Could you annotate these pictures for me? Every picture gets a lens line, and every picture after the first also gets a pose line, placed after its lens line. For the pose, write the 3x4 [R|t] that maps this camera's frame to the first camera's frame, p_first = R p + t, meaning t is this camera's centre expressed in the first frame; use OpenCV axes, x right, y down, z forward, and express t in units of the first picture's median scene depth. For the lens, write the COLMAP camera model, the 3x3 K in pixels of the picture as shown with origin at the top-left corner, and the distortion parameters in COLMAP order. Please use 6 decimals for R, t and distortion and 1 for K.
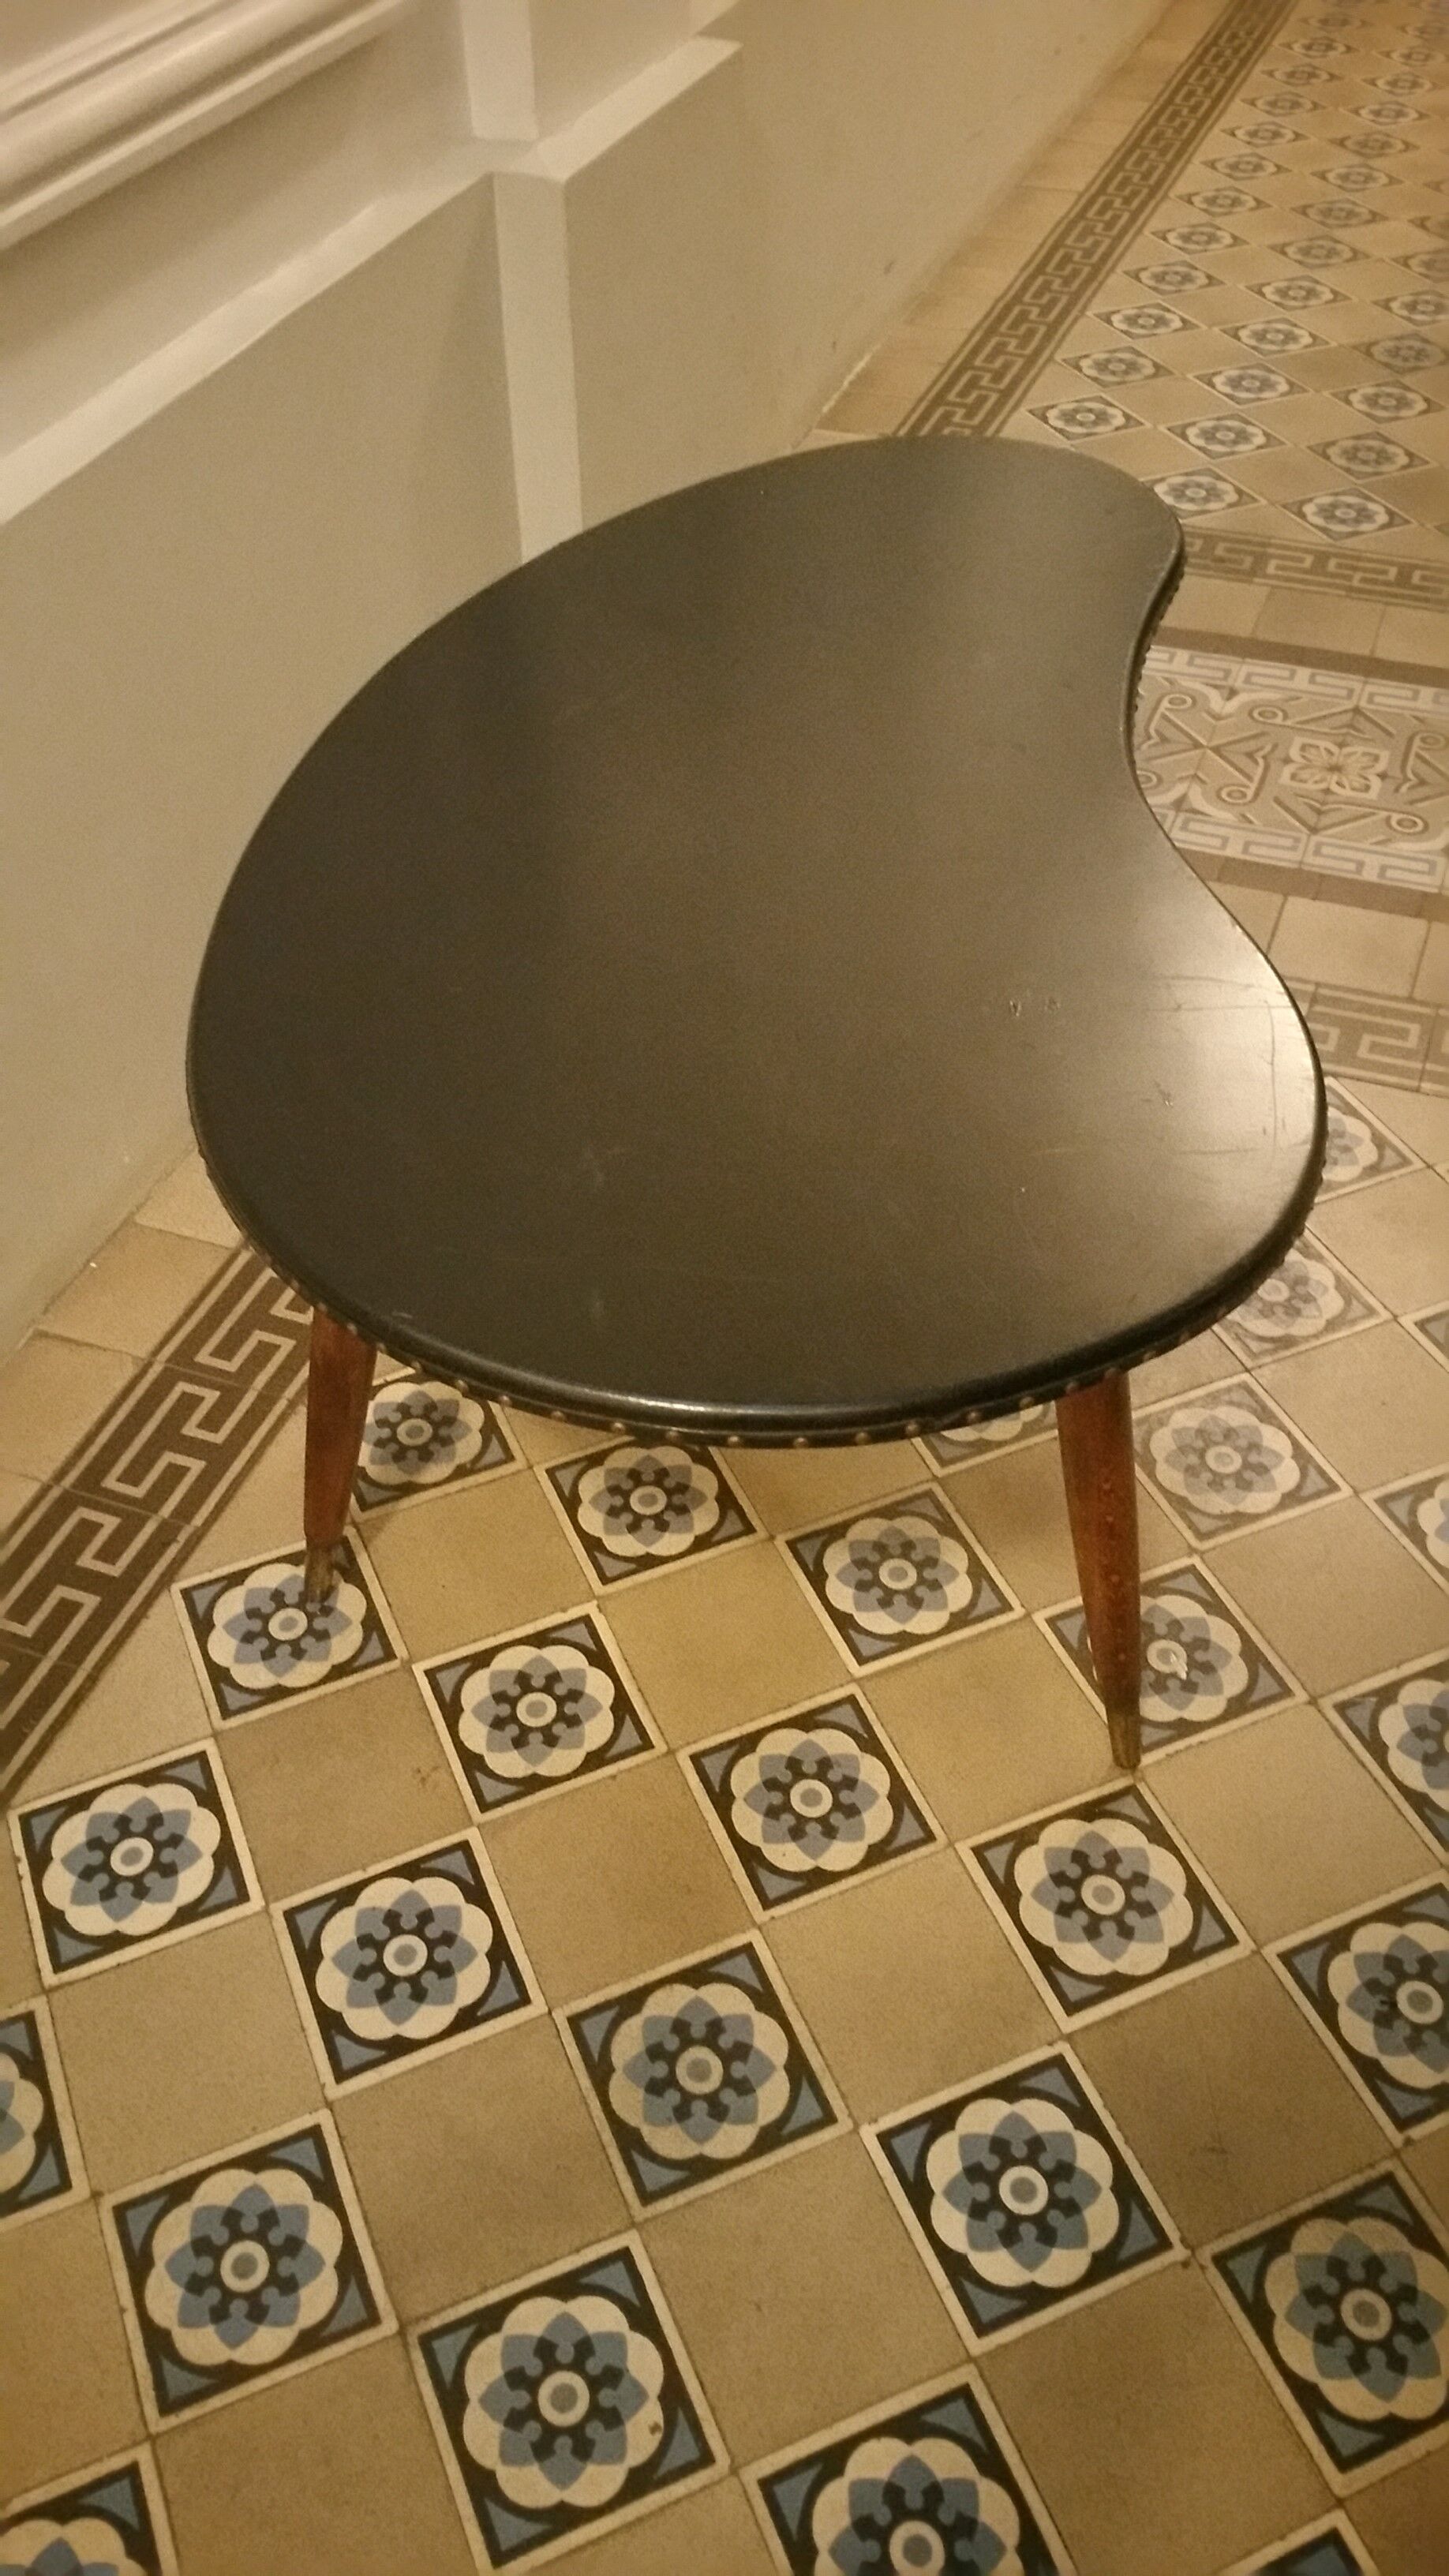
lens RADIAL K [[2138.5, 0, 698.9], [0, 2138.5, 1281.6], [0, 0, 1]] dist [0.131019, -0.303709]
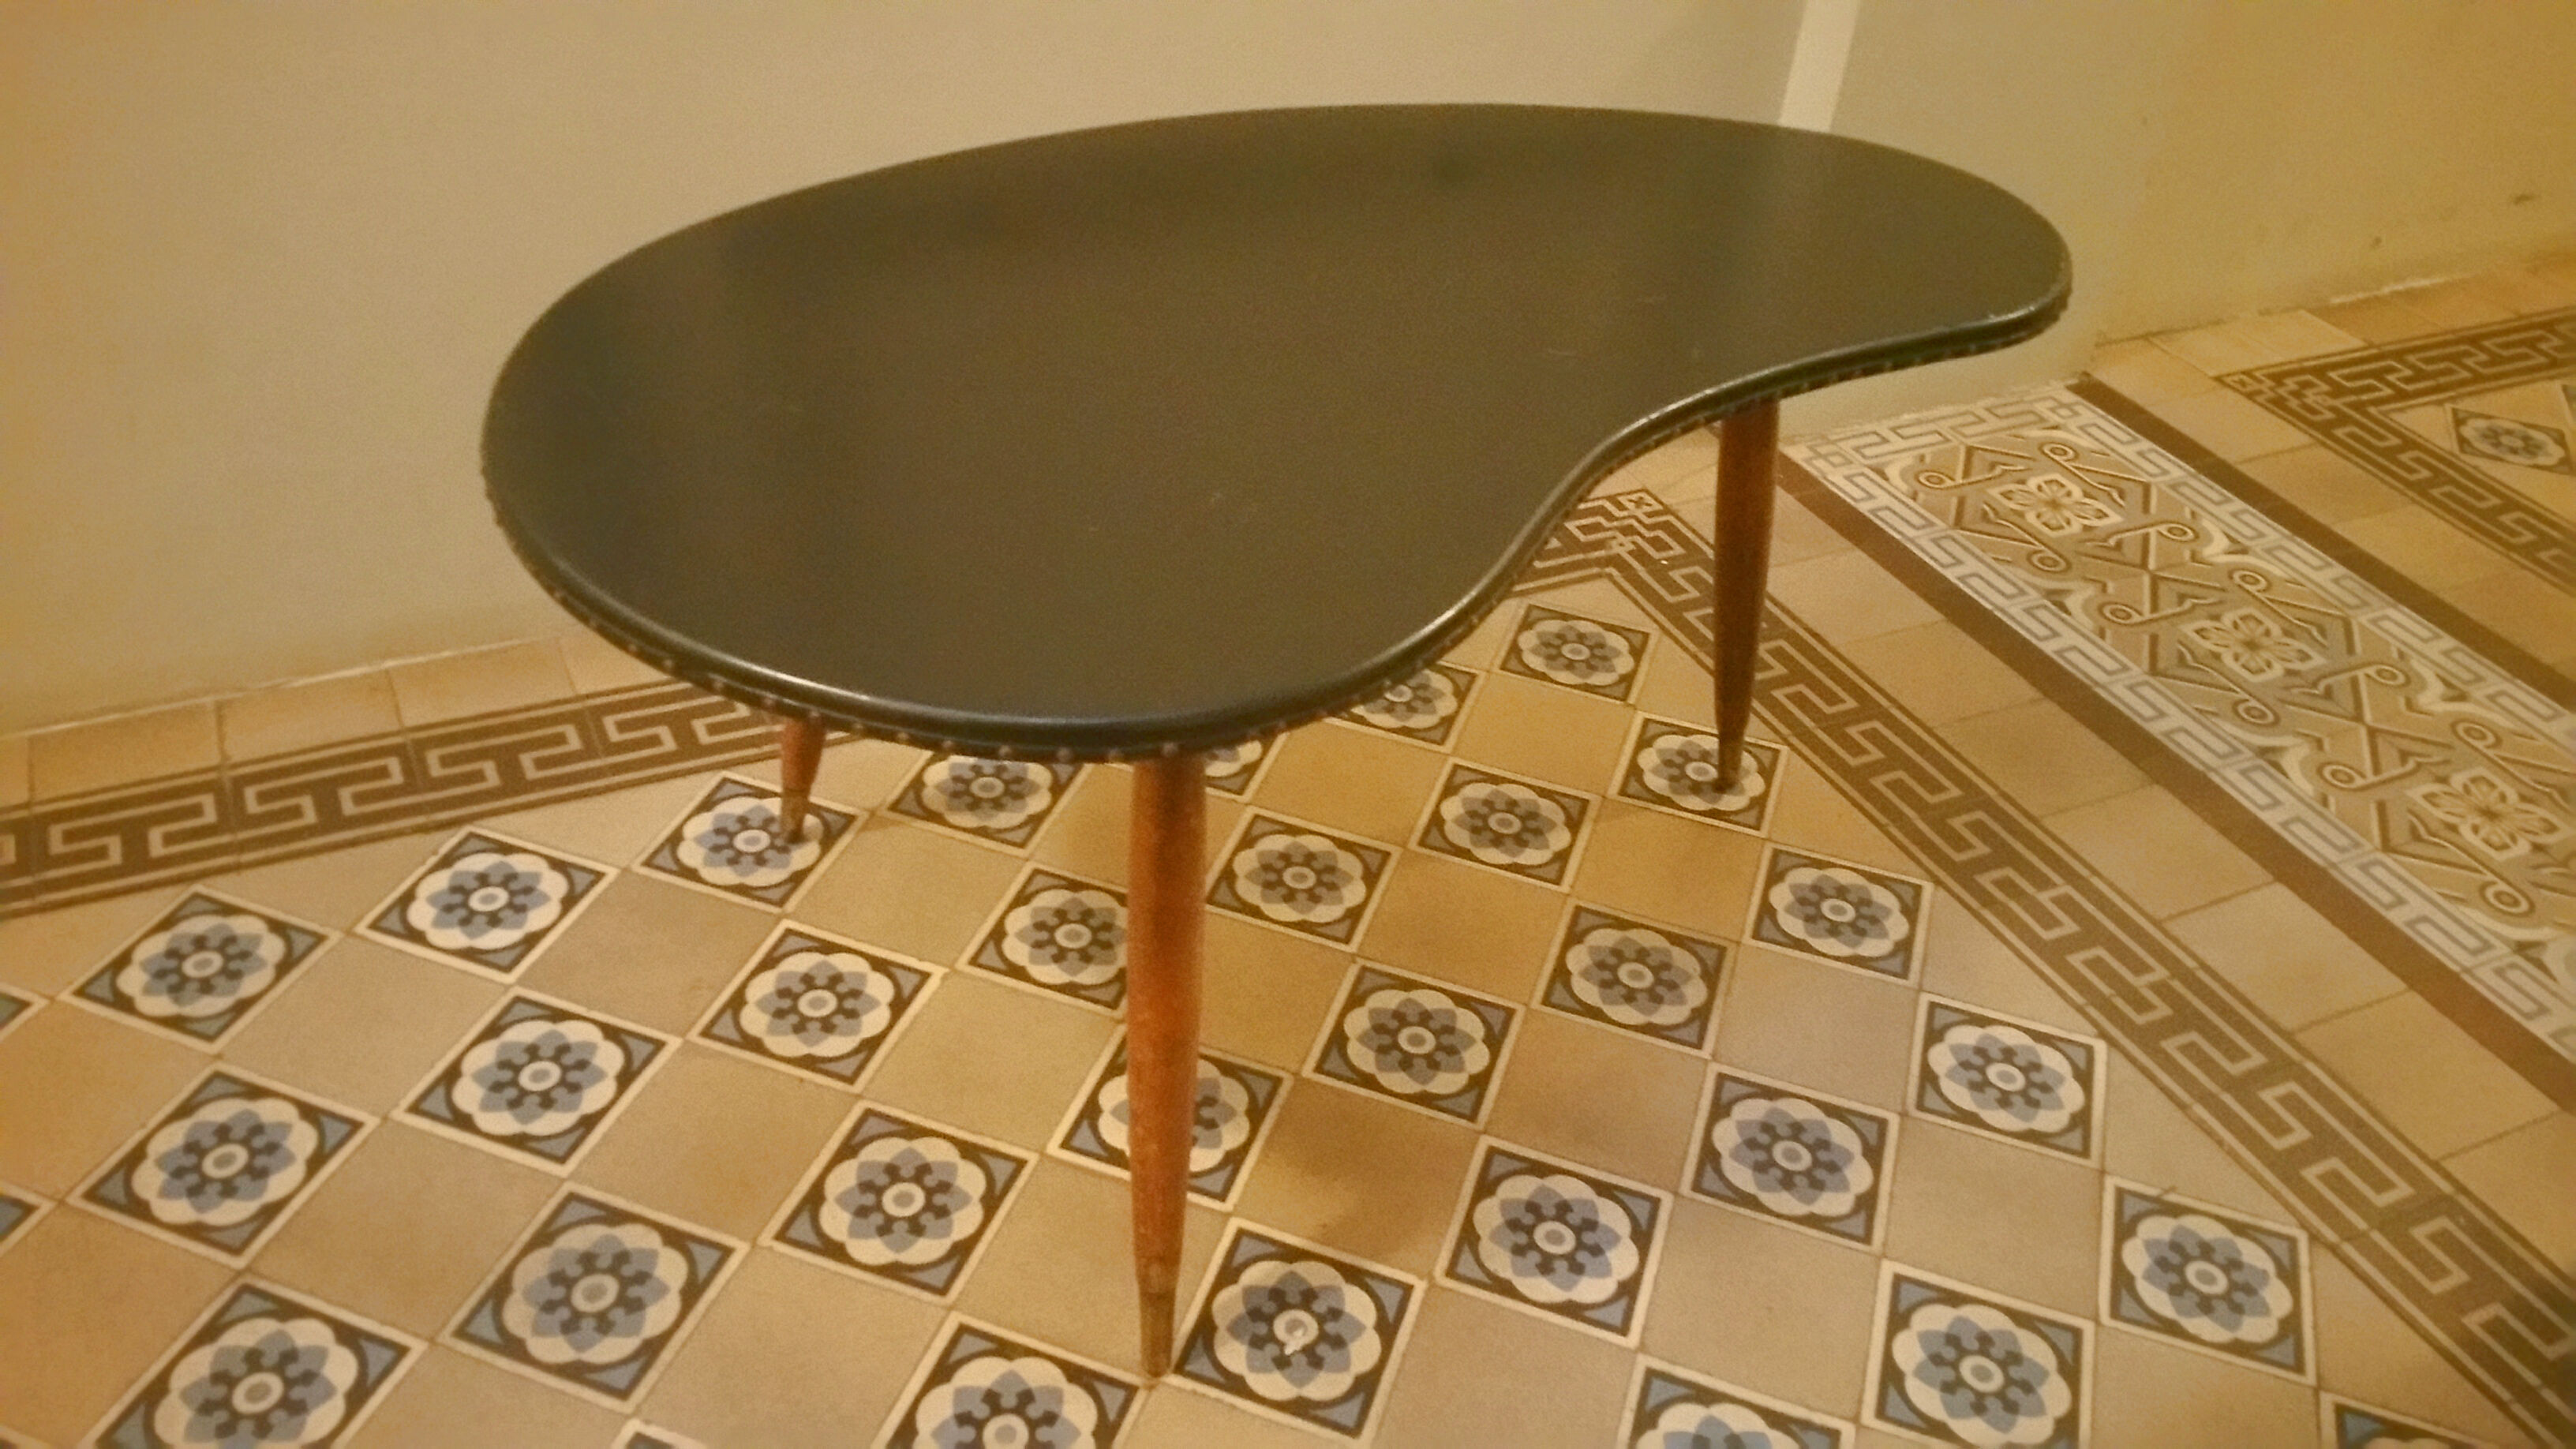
lens RADIAL K [[2138.5, 0, 1270.9], [0, 2138.5, 742.7], [0, 0, 1]] dist [0.131019, -0.303709]
pose [[0.727873, 0.466781, -0.502312, 0.597446], [-0.530658, 0.847384, 0.018496, -0.052473], [0.434284, 0.253093, 0.864489, 0.150904]]
